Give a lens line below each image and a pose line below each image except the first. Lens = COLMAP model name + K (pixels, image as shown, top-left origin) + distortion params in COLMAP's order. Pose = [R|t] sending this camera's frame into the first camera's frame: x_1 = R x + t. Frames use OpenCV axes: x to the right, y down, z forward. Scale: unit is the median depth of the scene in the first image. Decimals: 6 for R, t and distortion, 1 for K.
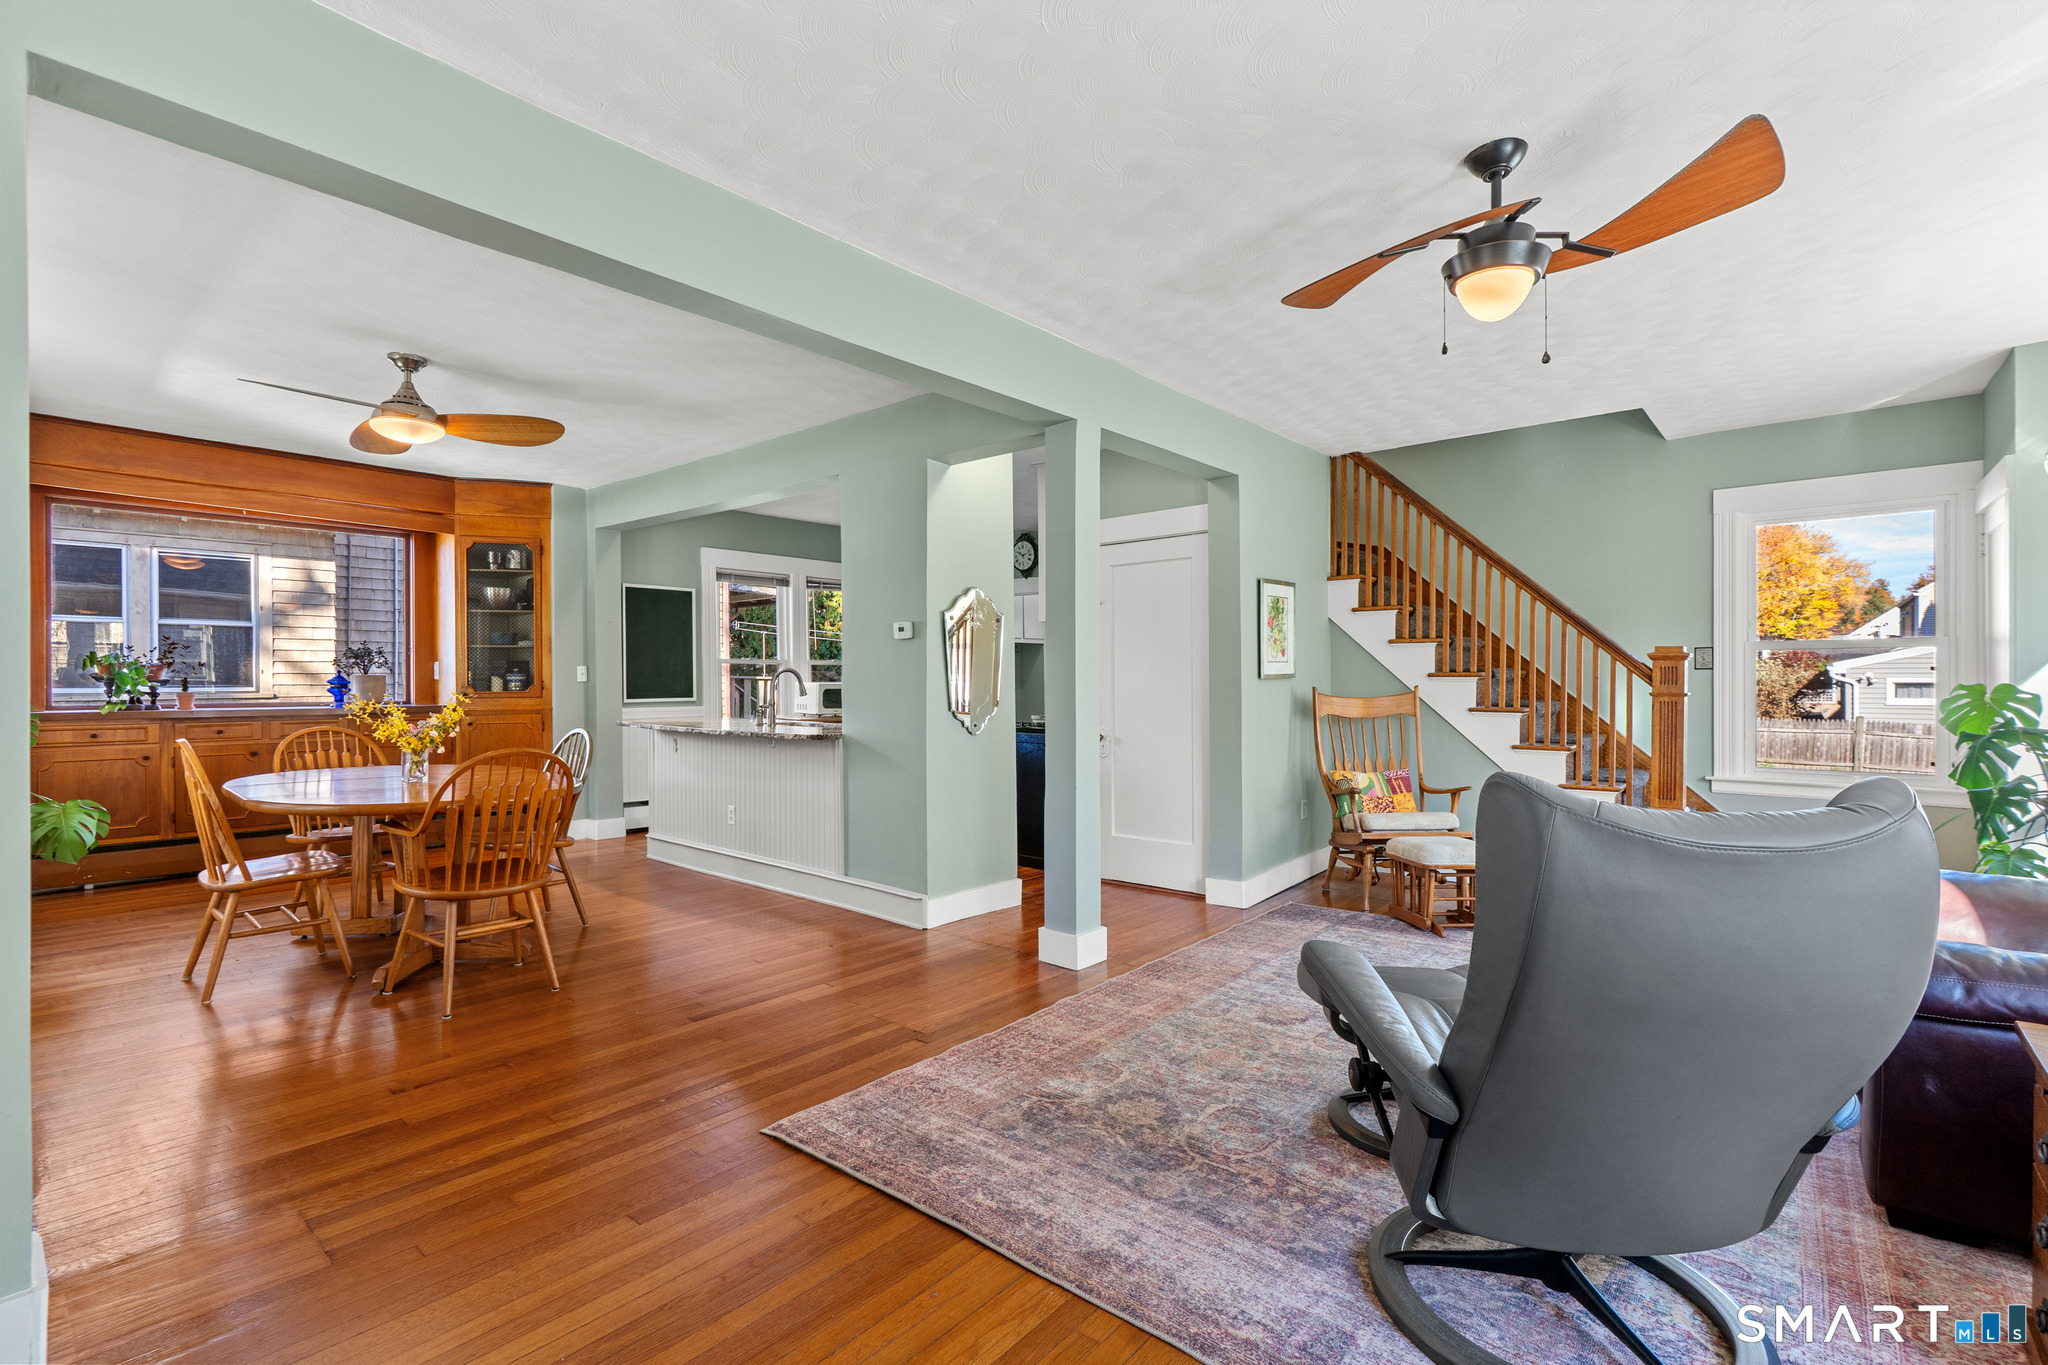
lens RADIAL K [[932.5, 0, 1014.8], [0, 932.5, 683.0], [0, 0, 1]] dist [-0.012143, 0.008261]
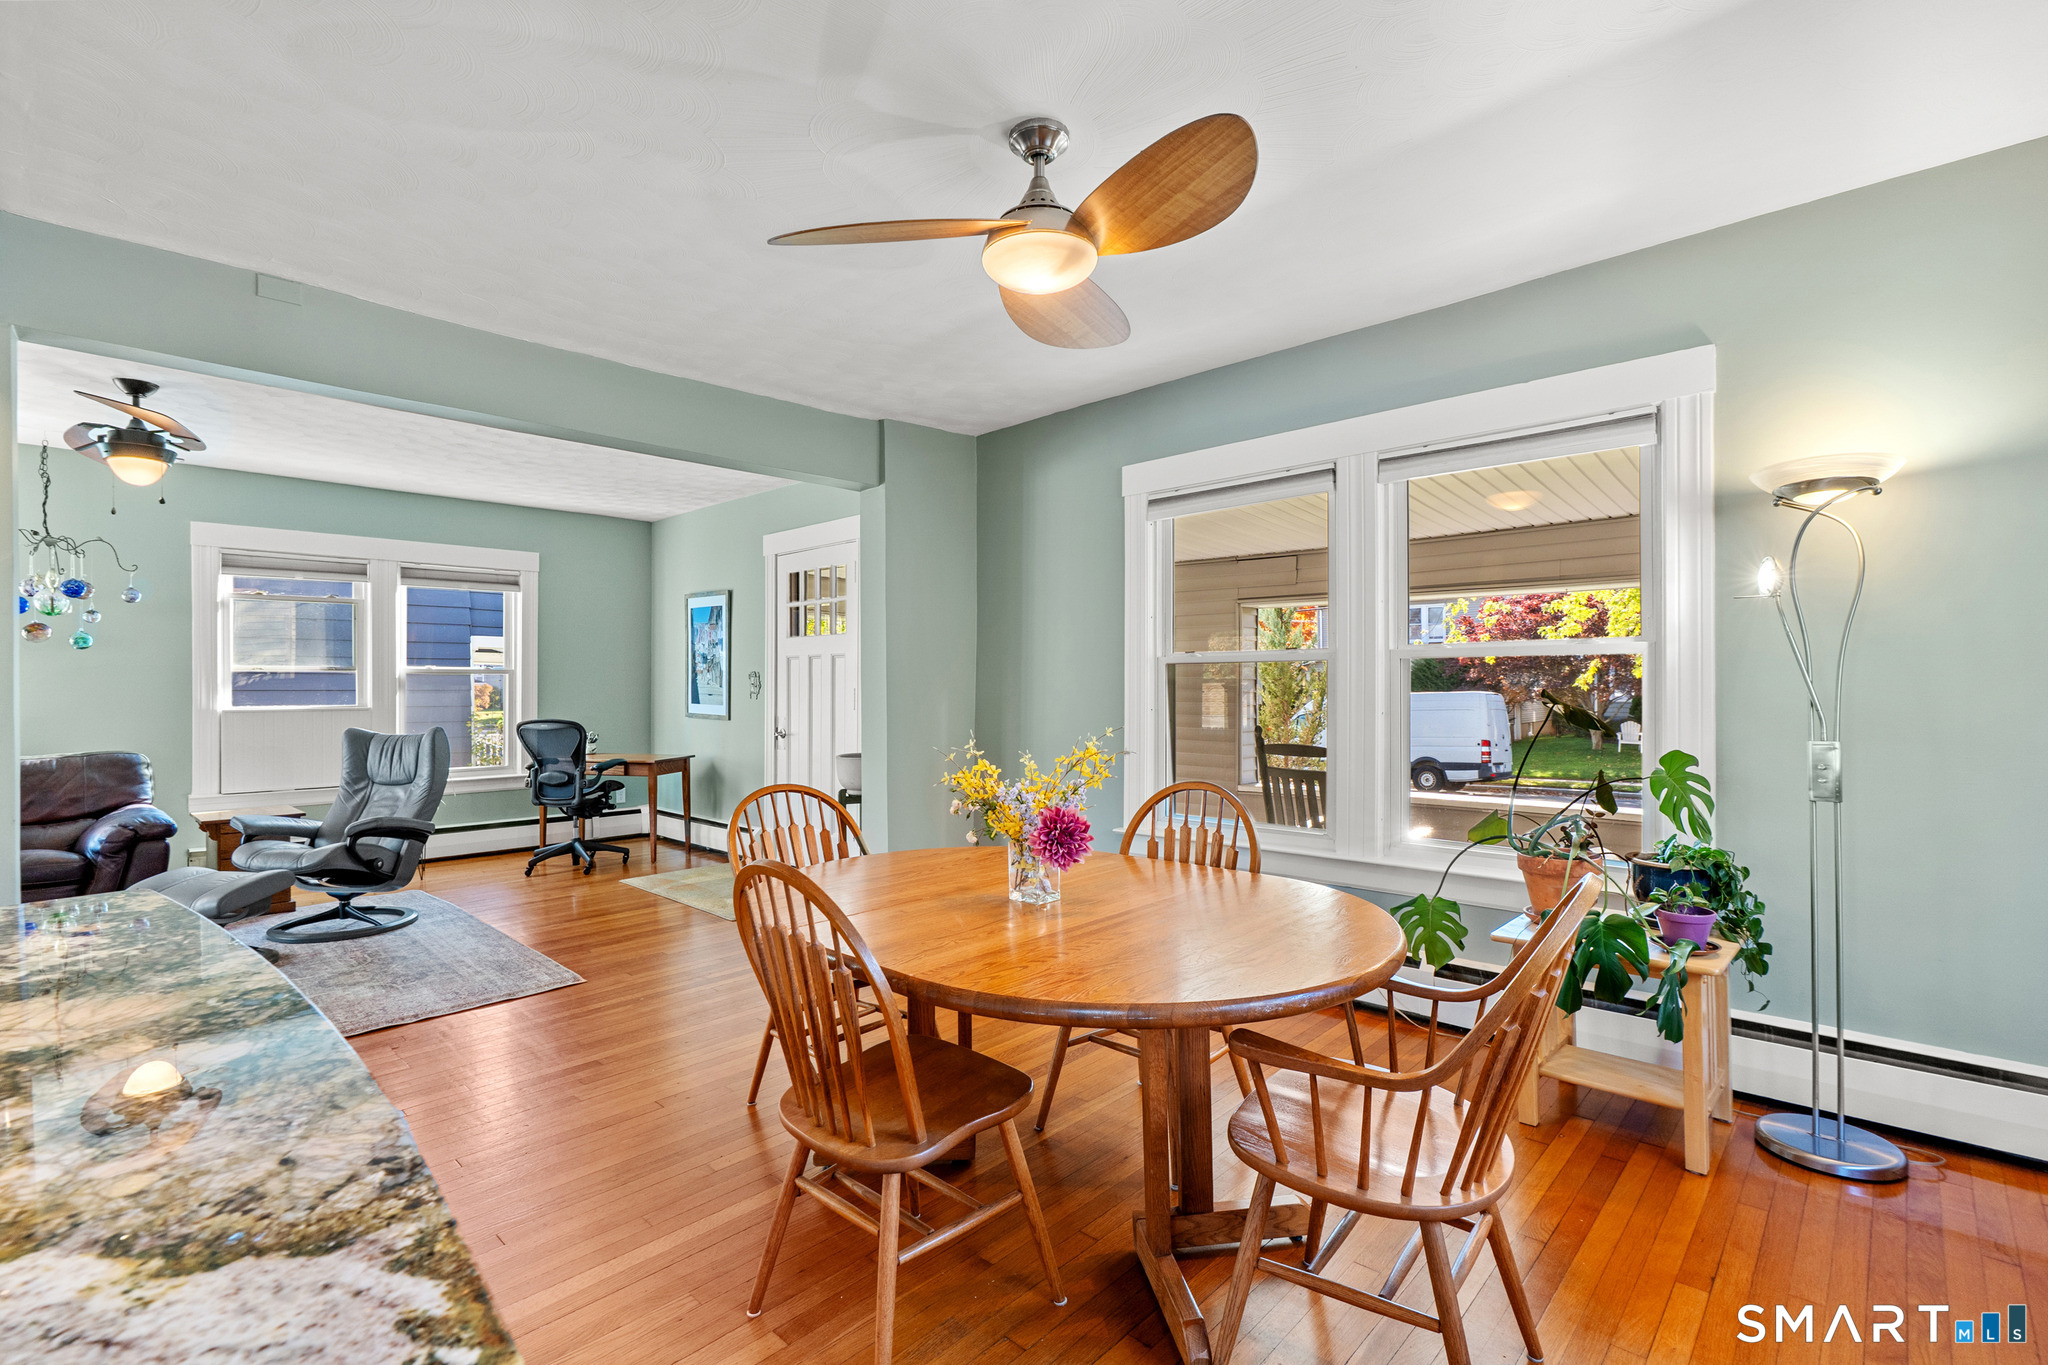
lens RADIAL K [[932.8, 0, 1001.3], [0, 932.8, 683.8], [0, 0, 1]] dist [-0.000435, 0.000430]
pose [[-0.997888, 0.006640, 0.064614, -0.516601], [0.006753, 0.999976, 0.001534, -0.018275], [-0.064603, 0.001967, -0.997909, 1.203606]]
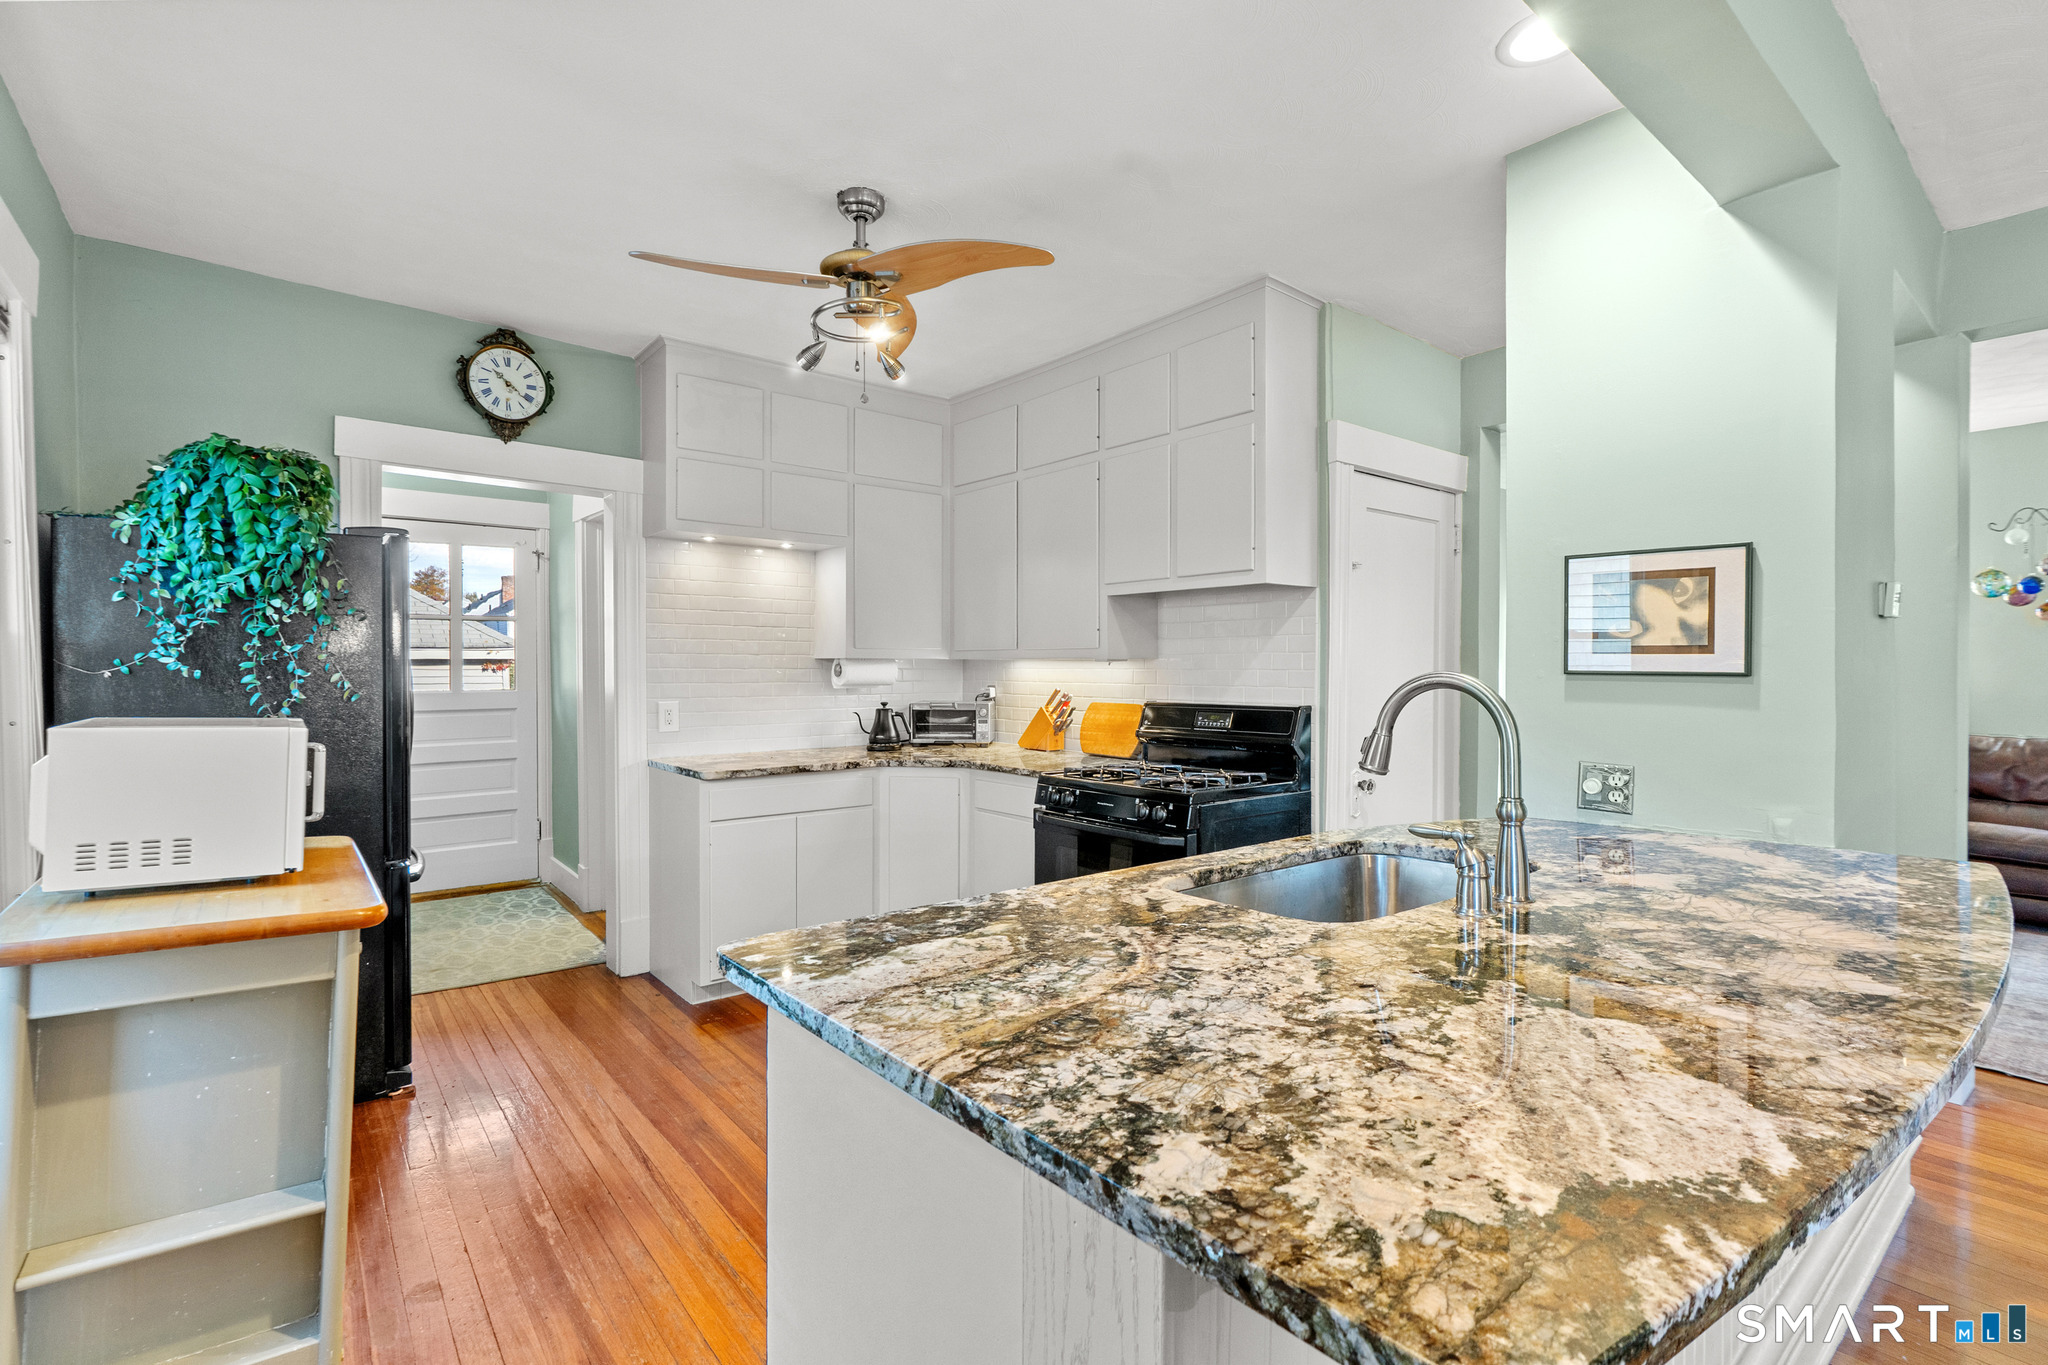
lens RADIAL K [[937.2, 0, 1001.6], [0, 937.2, 666.3], [0, 0, 1]] dist [-0.003441, 0.000091]
pose [[0.183727, 0.001985, 0.982975, -0.588343], [0.002956, 0.999992, -0.002572, -0.019695], [-0.982973, 0.003378, 0.183720, 1.188585]]
